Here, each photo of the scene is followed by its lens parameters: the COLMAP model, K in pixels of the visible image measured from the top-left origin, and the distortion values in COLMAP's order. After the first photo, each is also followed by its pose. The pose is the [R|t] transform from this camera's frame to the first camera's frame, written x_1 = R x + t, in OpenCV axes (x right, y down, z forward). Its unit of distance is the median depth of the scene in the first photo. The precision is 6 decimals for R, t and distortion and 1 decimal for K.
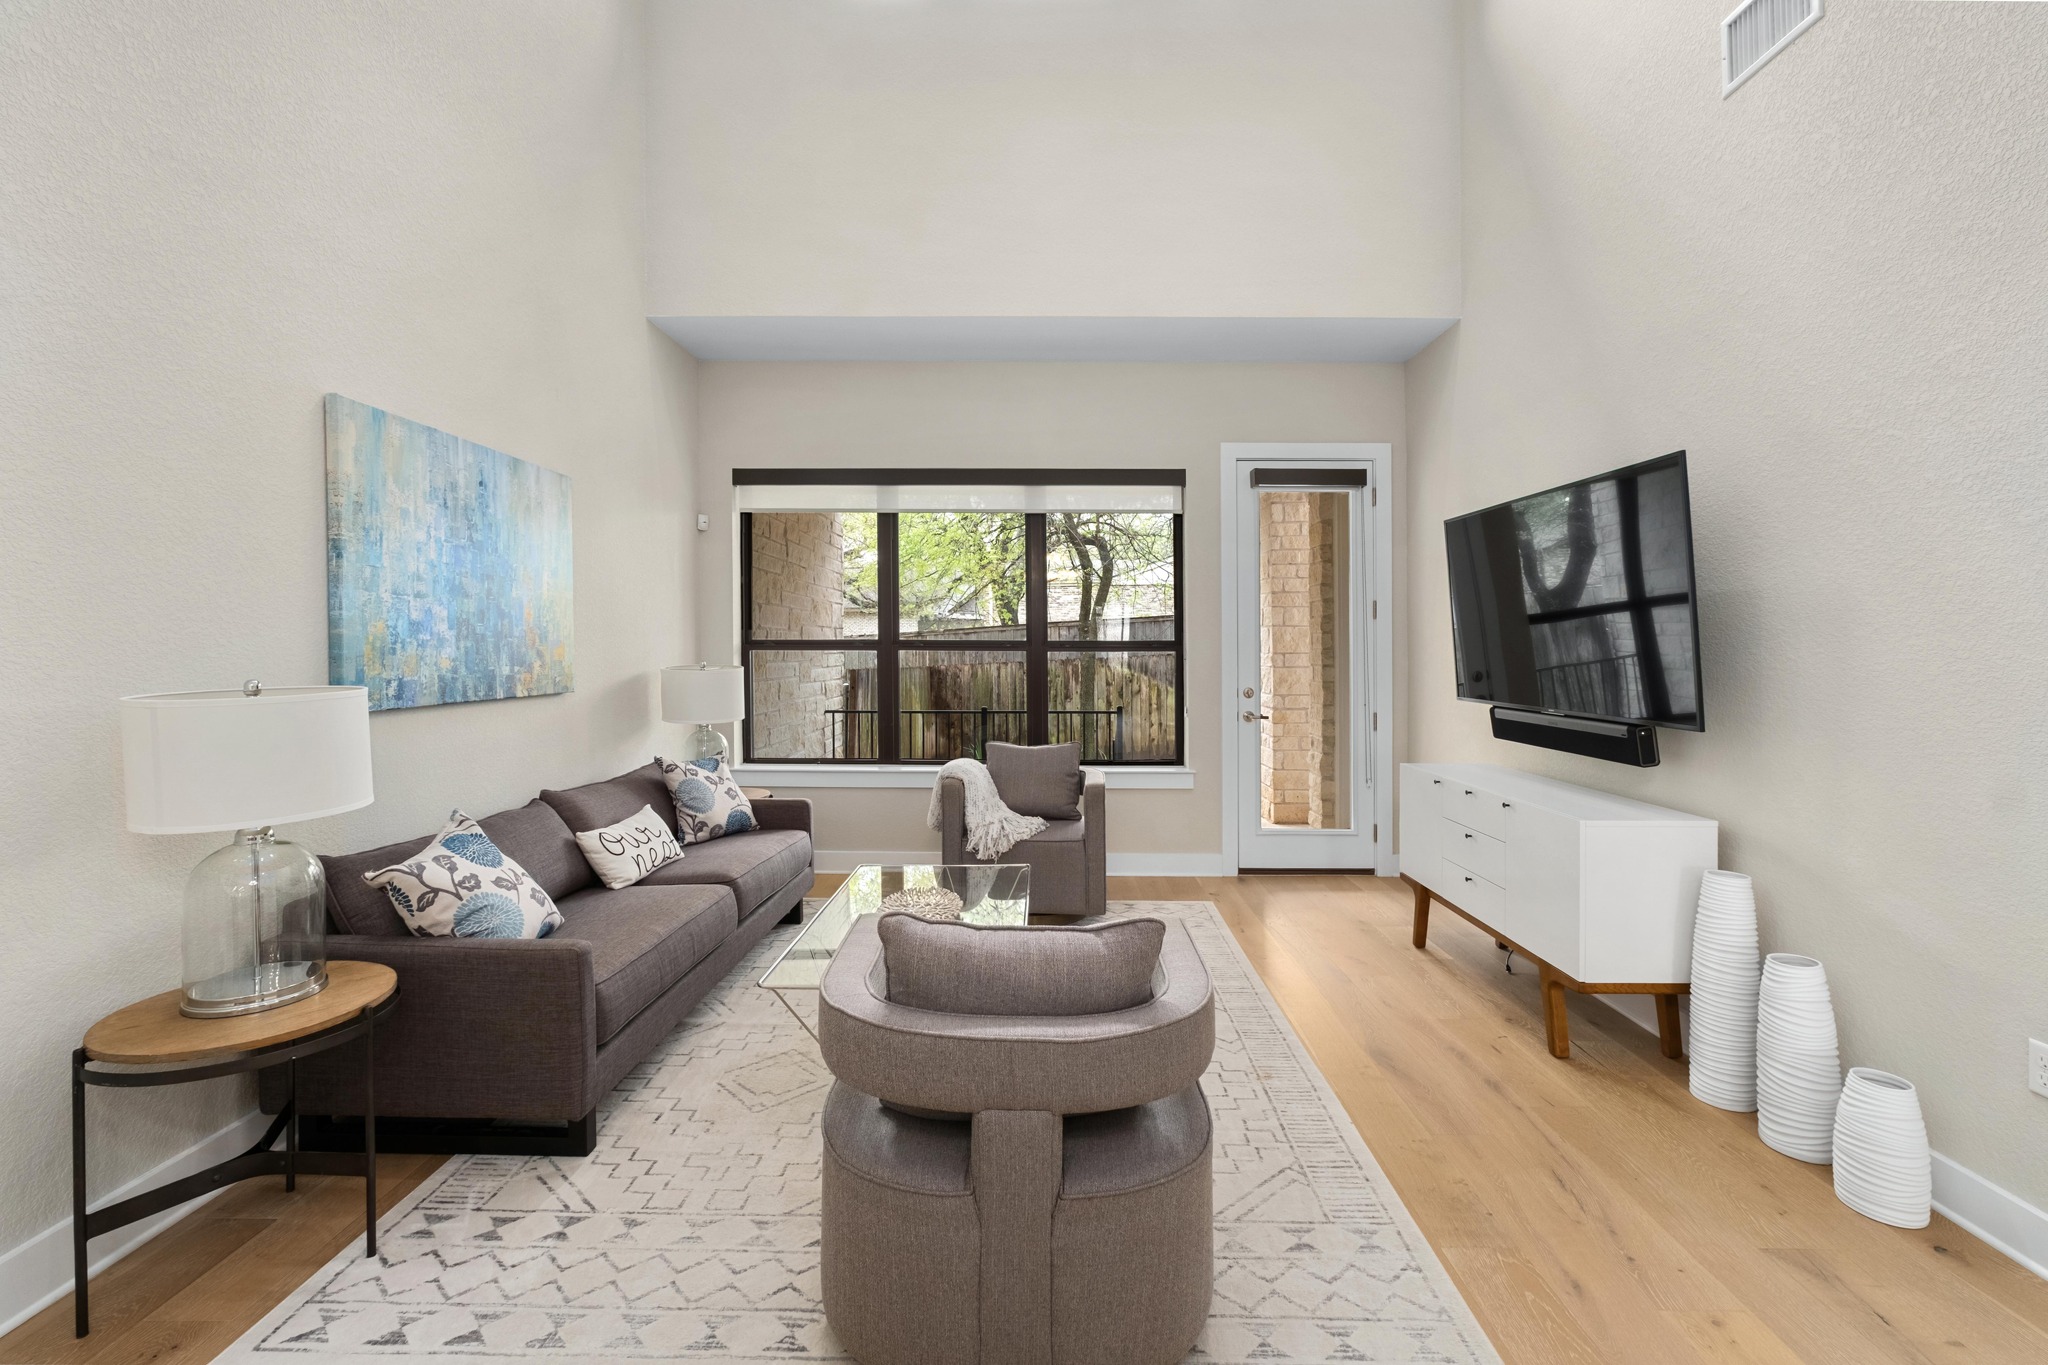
lens RADIAL K [[856.2, 0, 1018.9], [0, 856.2, 603.6], [0, 0, 1]] dist [-0.000438, 0.000034]
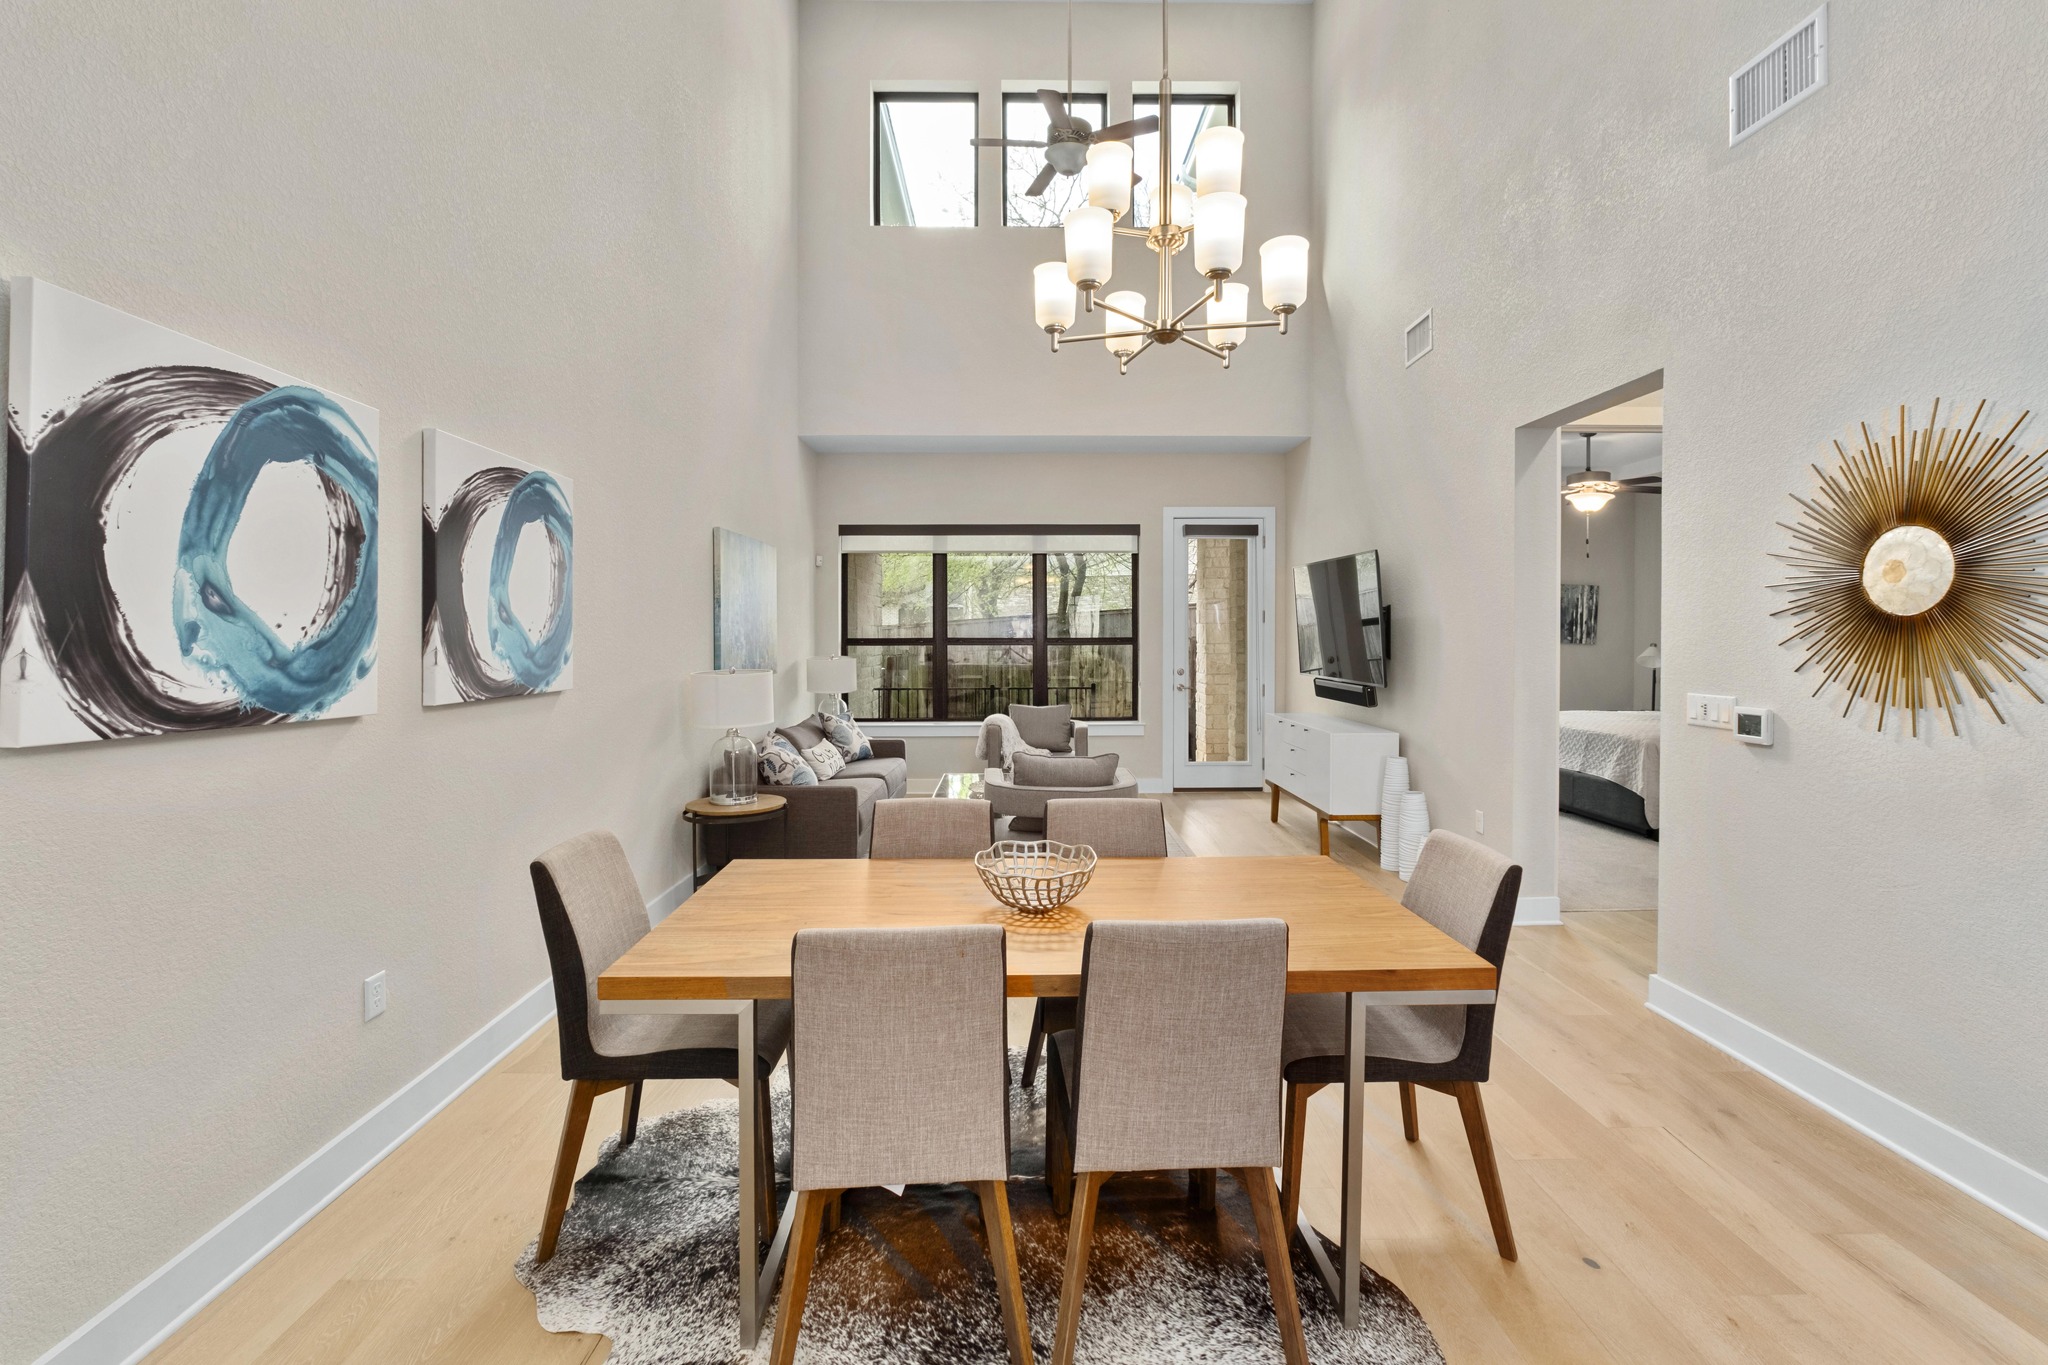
lens RADIAL K [[860.9, 0, 1021.0], [0, 860.9, 657.1], [0, 0, 1]] dist [-0.017335, 0.006529]
pose [[0.999172, -0.006300, 0.040206, -0.076917], [0.003055, 0.996768, 0.080272, -0.046645], [-0.040582, -0.080083, 0.995962, -0.519786]]
